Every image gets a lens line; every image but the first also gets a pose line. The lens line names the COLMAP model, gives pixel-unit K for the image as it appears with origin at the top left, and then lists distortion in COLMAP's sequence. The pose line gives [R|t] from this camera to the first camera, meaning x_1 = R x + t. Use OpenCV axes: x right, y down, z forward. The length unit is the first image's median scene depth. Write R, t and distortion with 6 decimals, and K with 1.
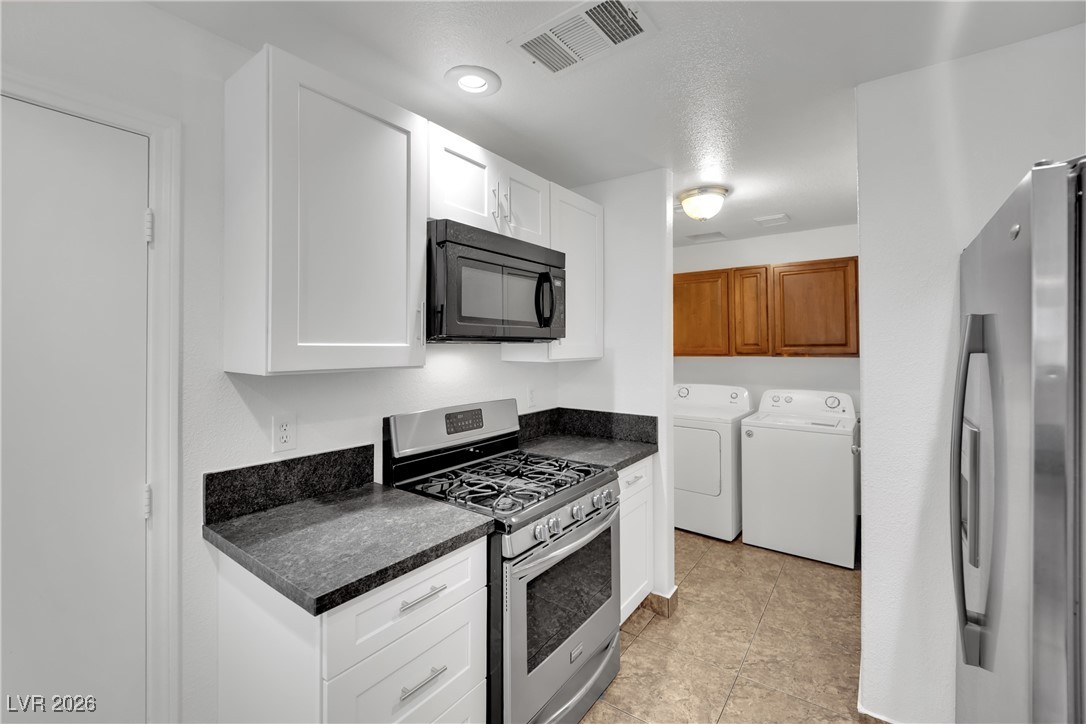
lens RADIAL K [[454.7, 0, 545.1], [0, 454.7, 344.9], [0, 0, 1]] dist [0.000098, -0.000014]
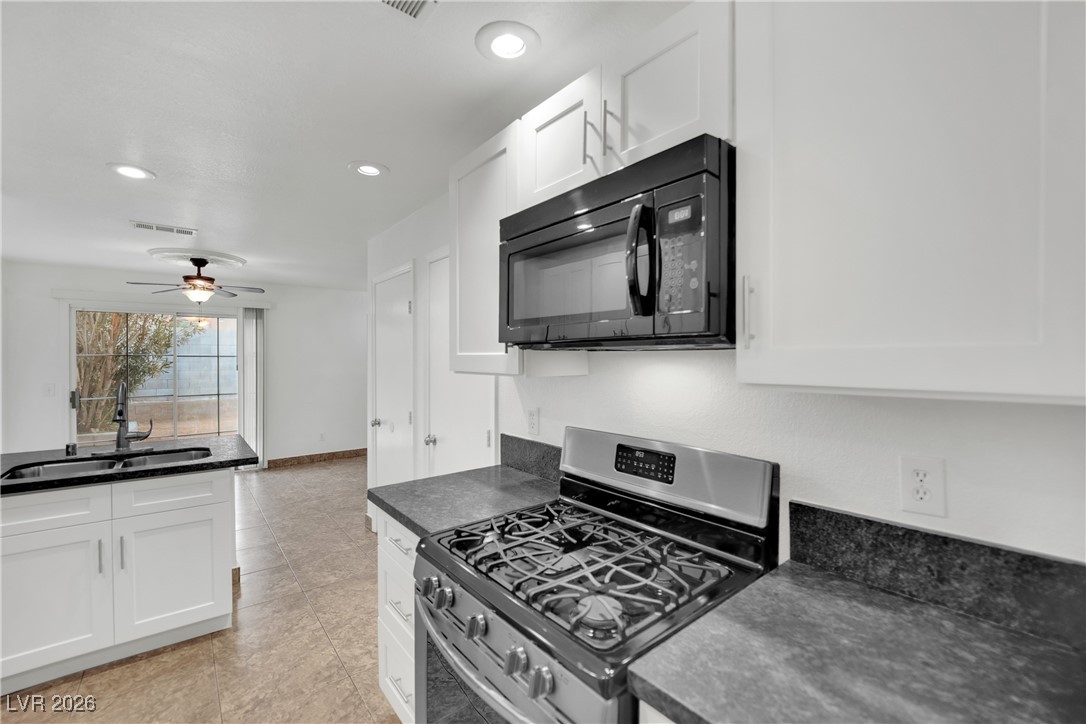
lens RADIAL K [[440.4, 0, 510.3], [0, 440.4, 358.9], [0, 0, 1]] dist [-0.000043, -0.000007]
pose [[-0.269523, 0.011585, -0.962924, 0.571012], [0.006844, 0.999925, 0.010115, 0.002090], [0.962970, -0.003864, -0.269582, 1.085351]]
